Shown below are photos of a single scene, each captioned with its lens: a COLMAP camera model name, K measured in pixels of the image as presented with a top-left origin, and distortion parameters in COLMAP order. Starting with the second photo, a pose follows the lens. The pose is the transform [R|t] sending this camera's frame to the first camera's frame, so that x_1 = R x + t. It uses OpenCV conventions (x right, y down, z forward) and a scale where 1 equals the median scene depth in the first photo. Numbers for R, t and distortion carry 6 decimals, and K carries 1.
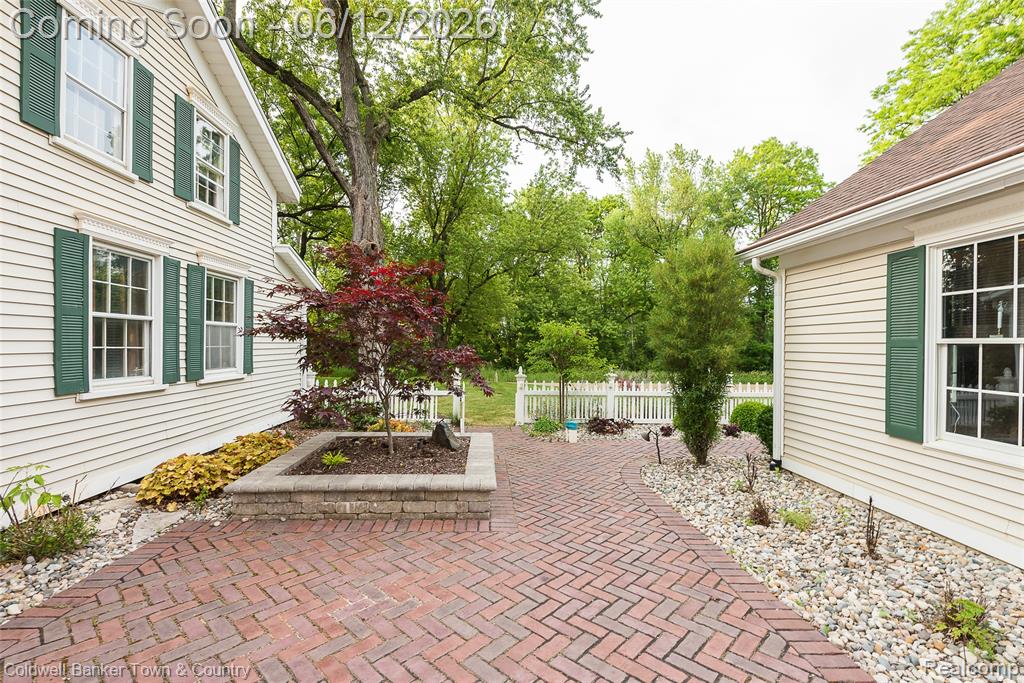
lens RADIAL K [[450.5, 0, 512.0], [0, 450.5, 341.5], [0, 0, 1]] dist [0.017461, -0.006357]
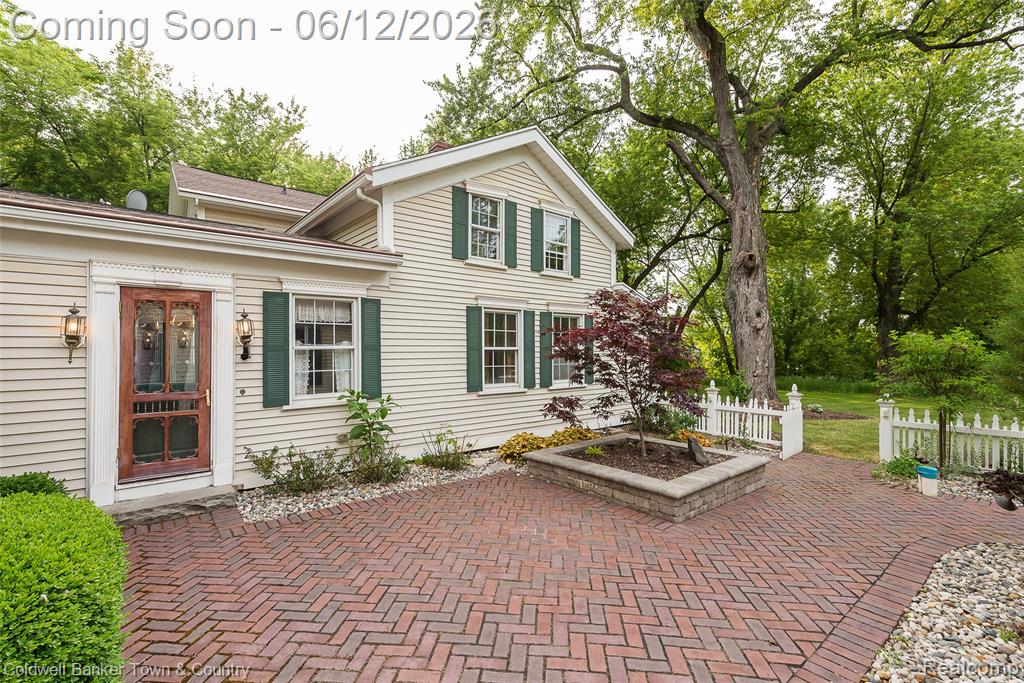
lens RADIAL K [[450.5, 0, 512.0], [0, 450.5, 341.5], [0, 0, 1]] dist [0.017461, -0.006357]
pose [[0.611061, -0.028170, -0.791082, 0.592551], [0.013716, 0.999593, -0.025001, -0.041874], [0.791465, 0.004427, 0.611198, -0.028999]]
